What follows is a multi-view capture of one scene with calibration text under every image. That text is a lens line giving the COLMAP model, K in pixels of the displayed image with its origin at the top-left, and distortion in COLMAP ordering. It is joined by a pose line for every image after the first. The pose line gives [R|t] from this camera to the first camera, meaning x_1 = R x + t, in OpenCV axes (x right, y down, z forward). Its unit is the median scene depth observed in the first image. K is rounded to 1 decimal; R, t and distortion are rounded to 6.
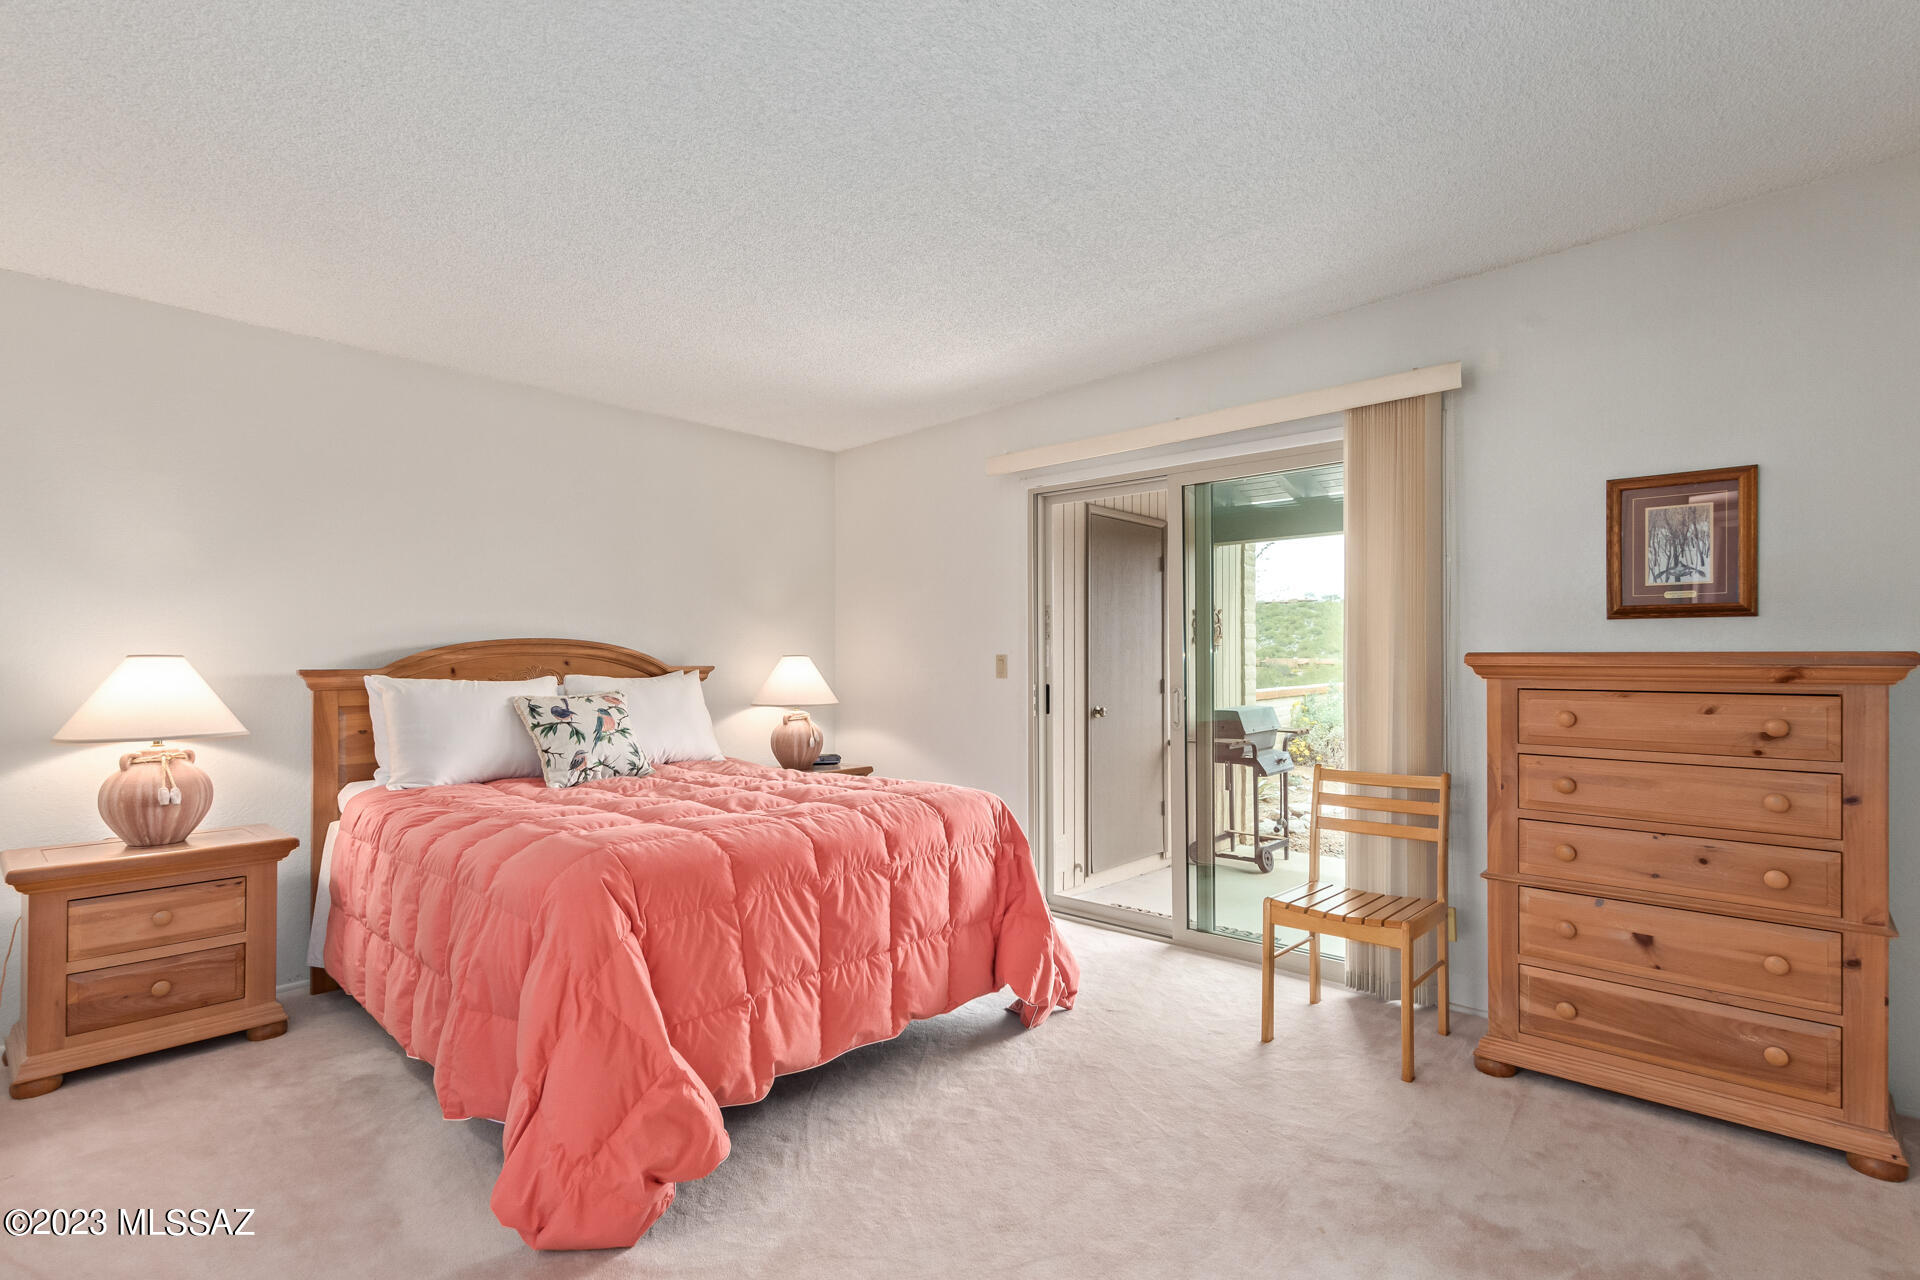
lens RADIAL K [[880.6, 0, 953.4], [0, 880.6, 675.0], [0, 0, 1]] dist [0.010196, -0.000177]
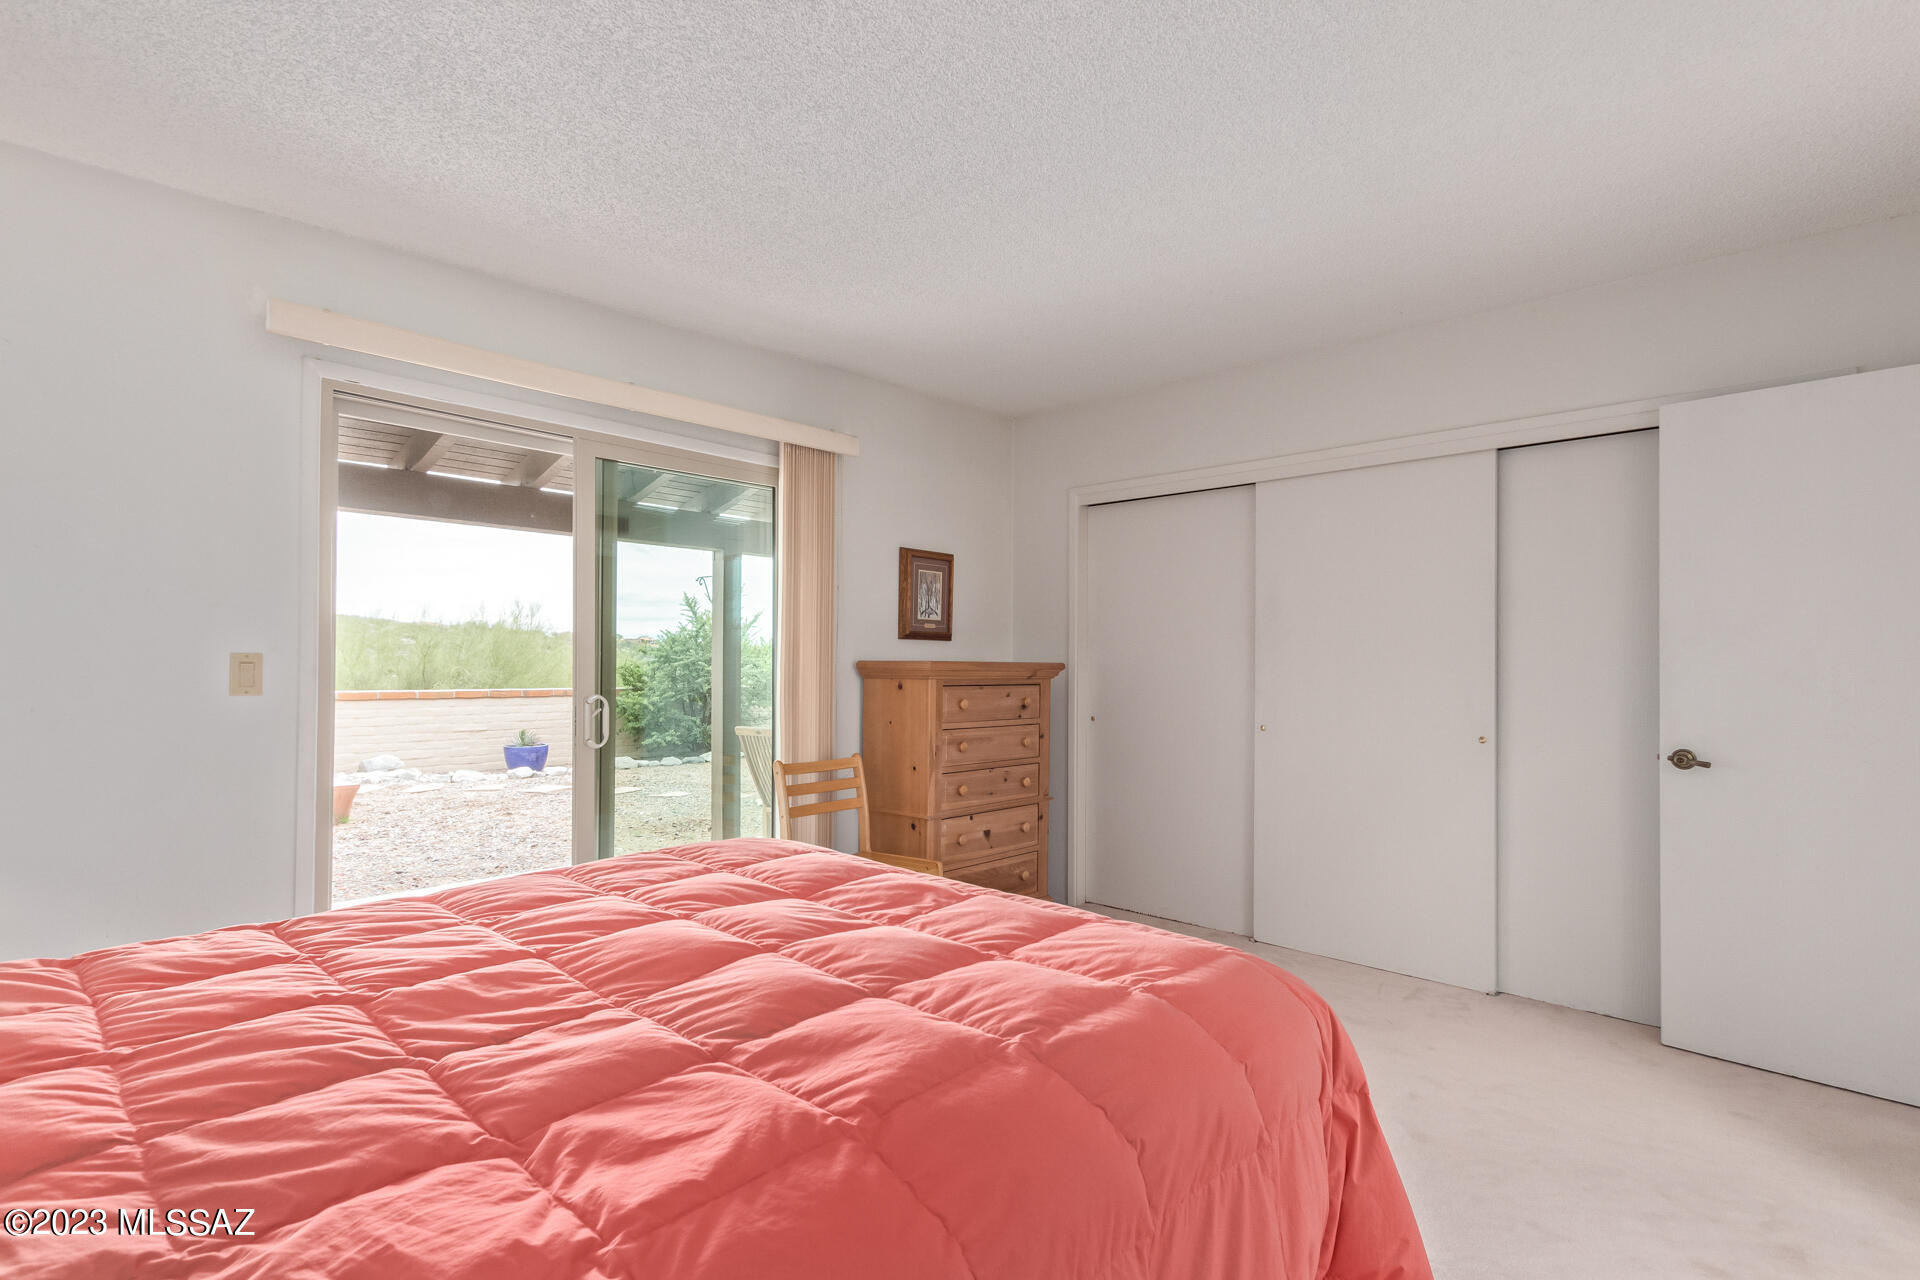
lens RADIAL K [[923.5, 0, 952.4], [0, 923.5, 648.4], [0, 0, 1]] dist [0.003955, -0.000127]
pose [[0.022903, 0.015841, 0.999612, -0.892730], [0.008383, 0.999836, -0.016037, -0.021806], [-0.999703, 0.008748, 0.022767, 0.937504]]
